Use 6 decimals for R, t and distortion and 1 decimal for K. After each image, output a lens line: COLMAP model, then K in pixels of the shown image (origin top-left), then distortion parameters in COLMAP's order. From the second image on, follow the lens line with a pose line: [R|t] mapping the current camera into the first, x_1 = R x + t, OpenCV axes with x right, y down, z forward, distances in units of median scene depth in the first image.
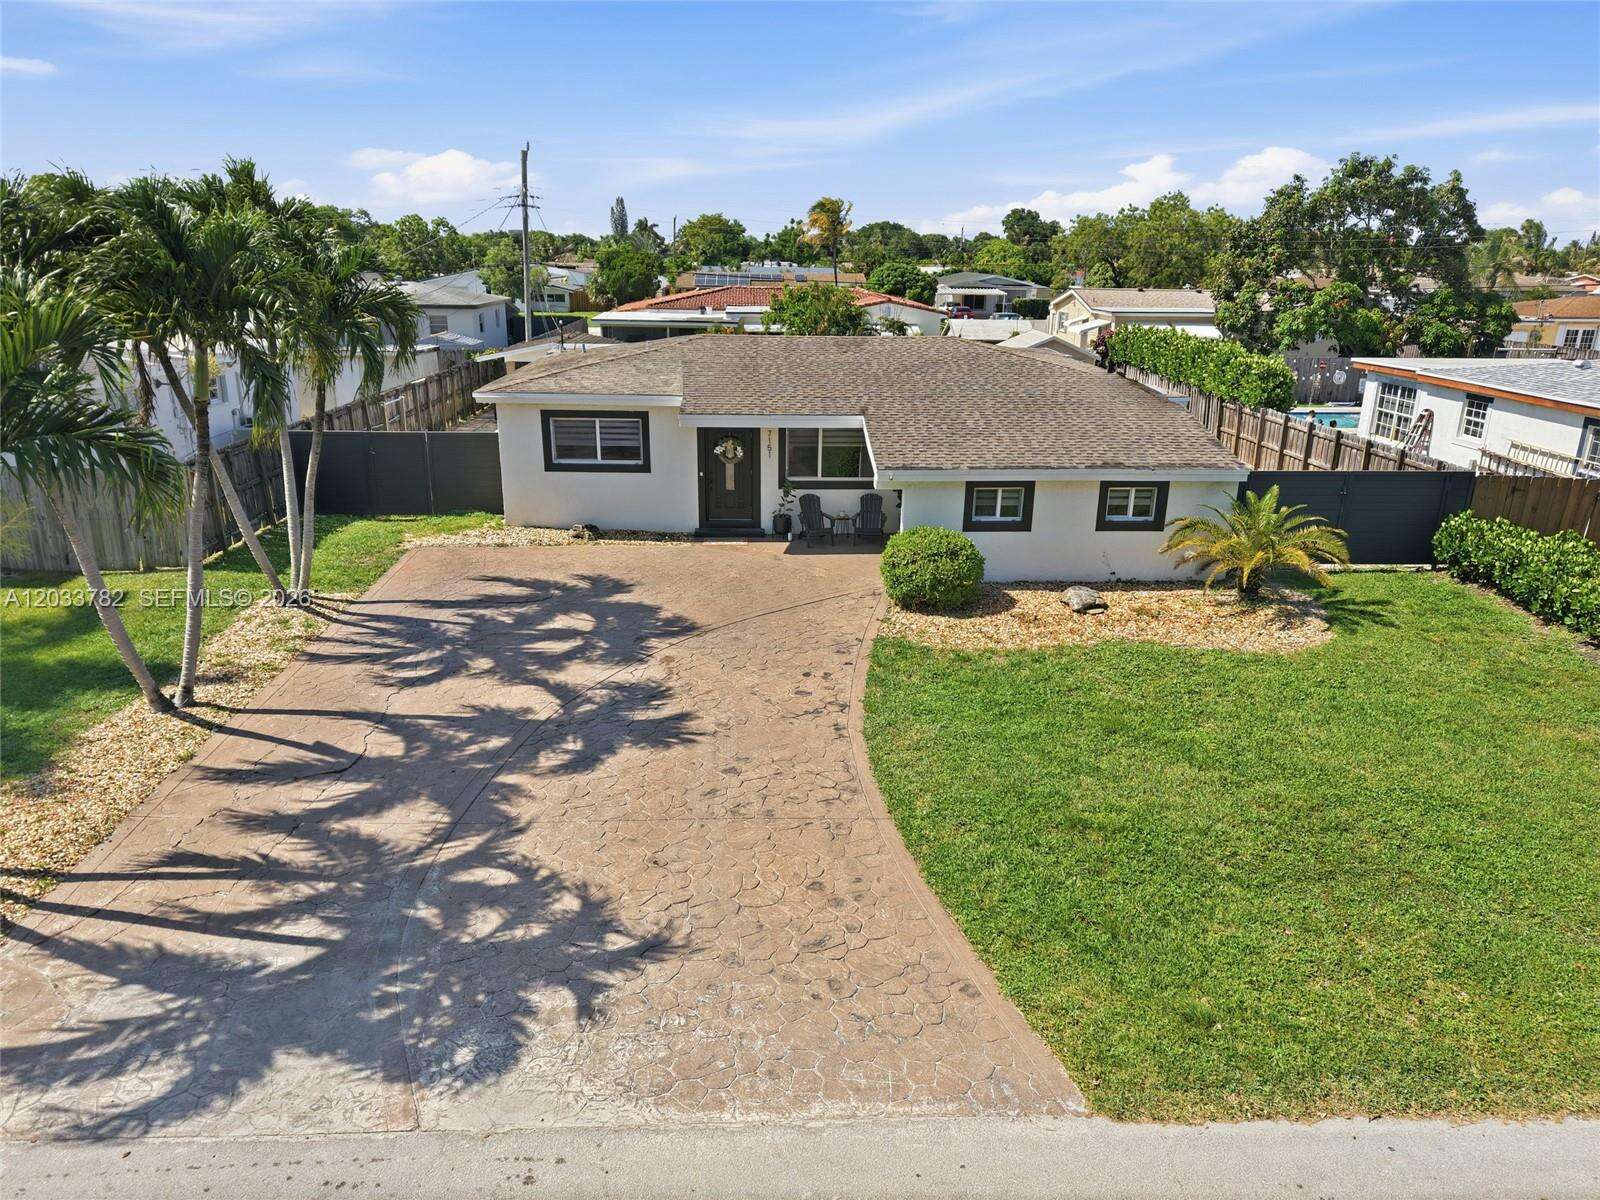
lens RADIAL K [[1052.6, 0, 799.2], [0, 1052.6, 621.6], [0, 0, 1]] dist [0.043433, -0.053396]
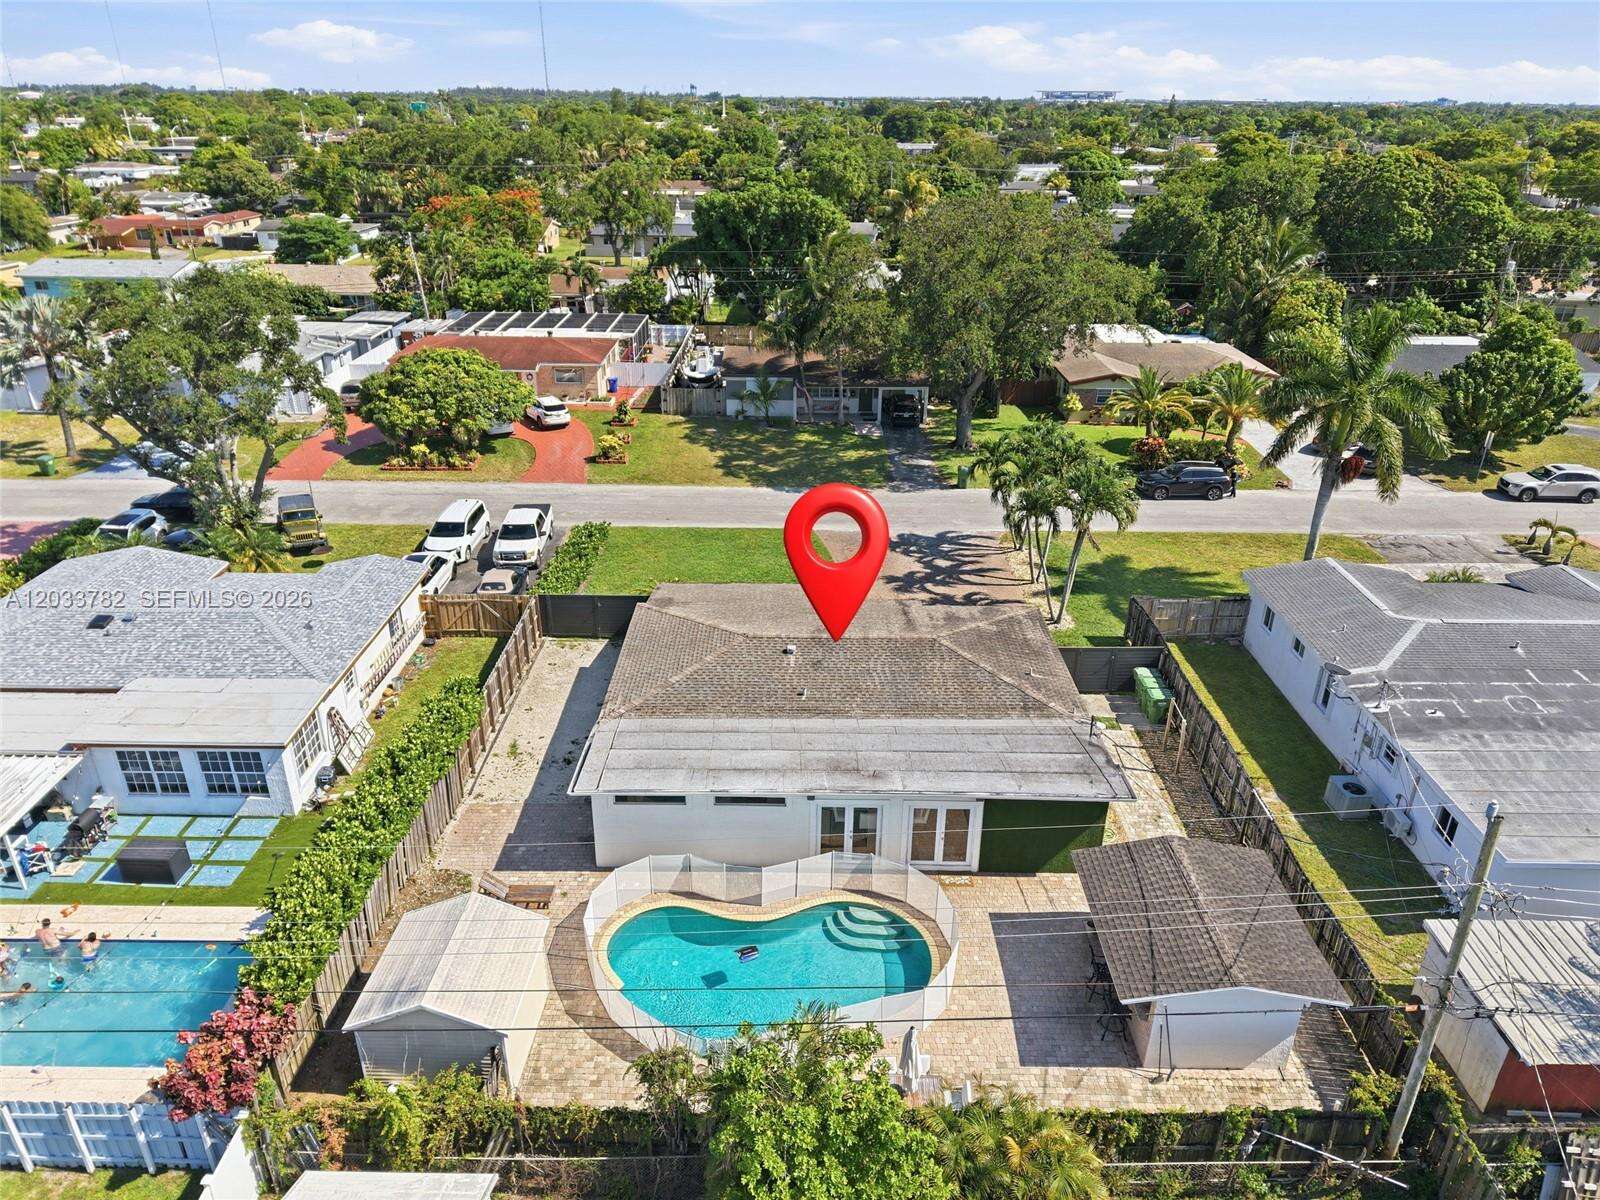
lens RADIAL K [[1052.6, 0, 799.2], [0, 1052.6, 621.6], [0, 0, 1]] dist [0.043433, -0.053396]
pose [[-0.997899, -0.048993, 0.042383, 0.021919], [-0.005155, 0.712222, 0.701935, -2.077248], [-0.064576, 0.700242, -0.710979, 3.322605]]
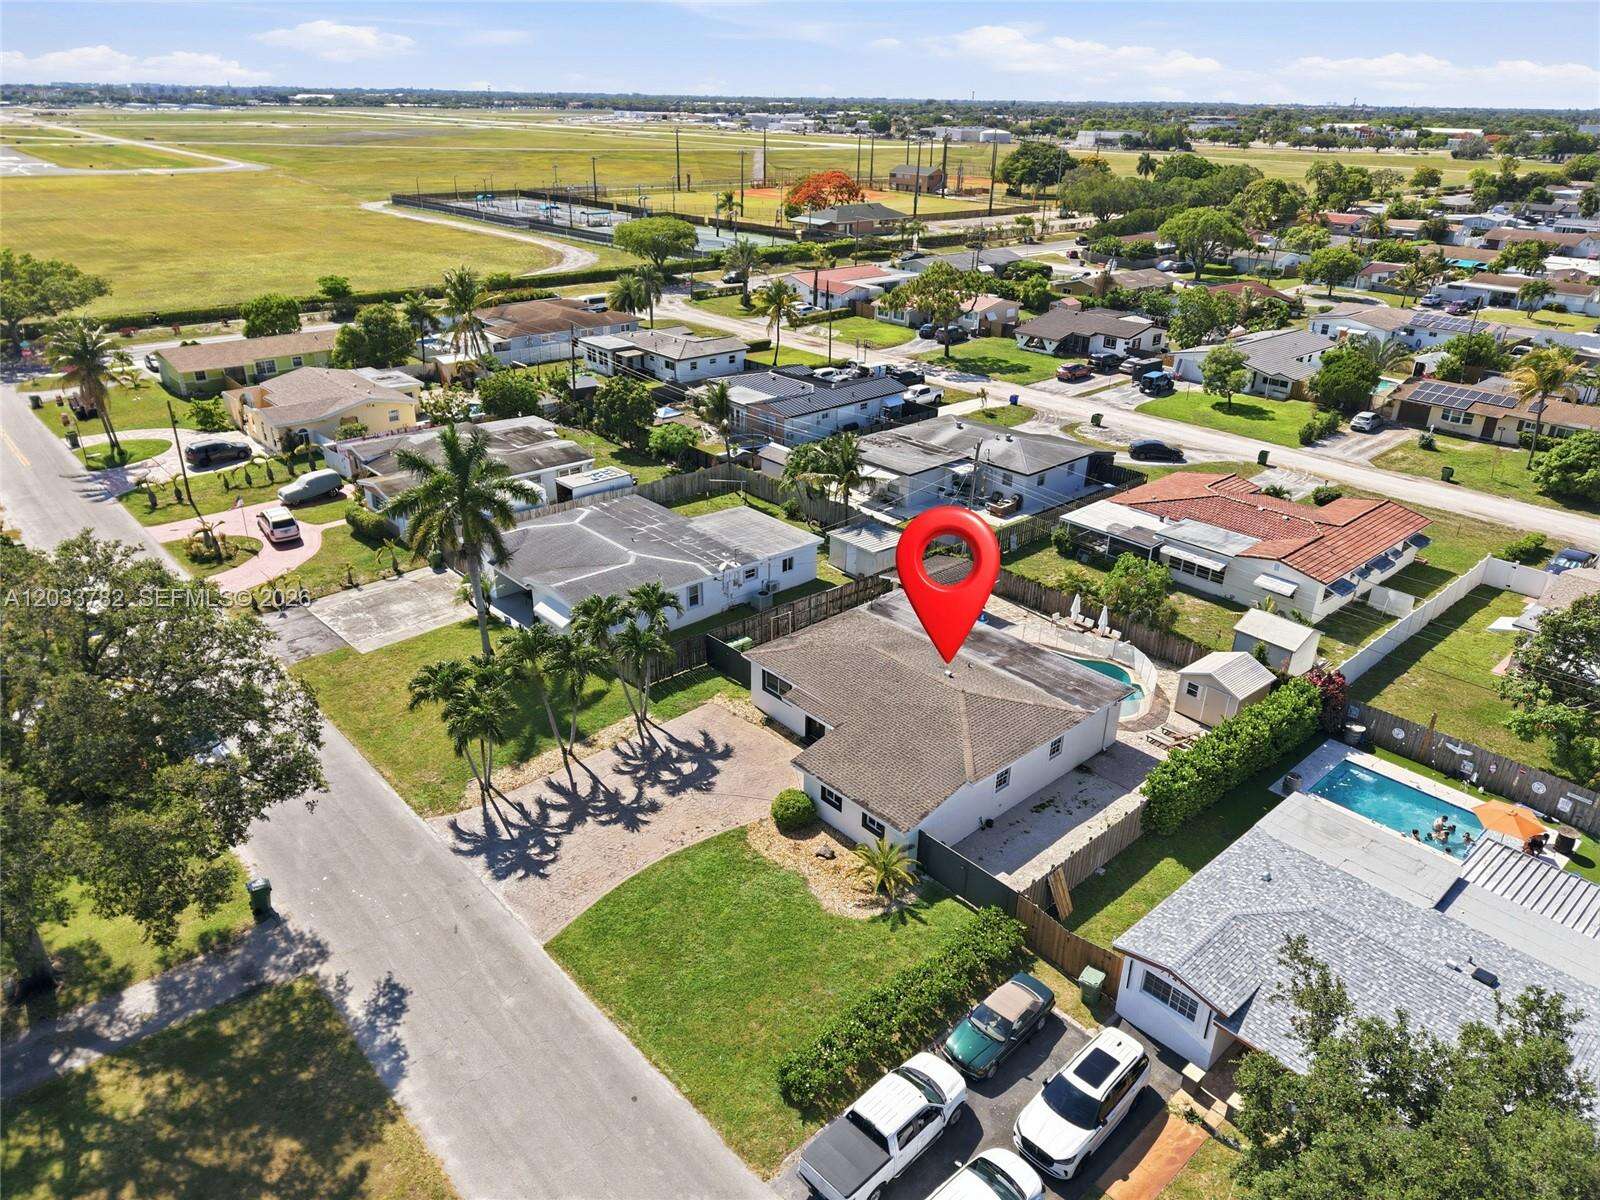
lens RADIAL K [[1052.6, 0, 799.2], [0, 1052.6, 621.6], [0, 0, 1]] dist [0.043433, -0.053396]
pose [[0.630618, 0.337409, -0.698910, 2.070994], [-0.249777, 0.940872, 0.228849, -1.244933], [0.734801, 0.030255, 0.677608, -0.785008]]
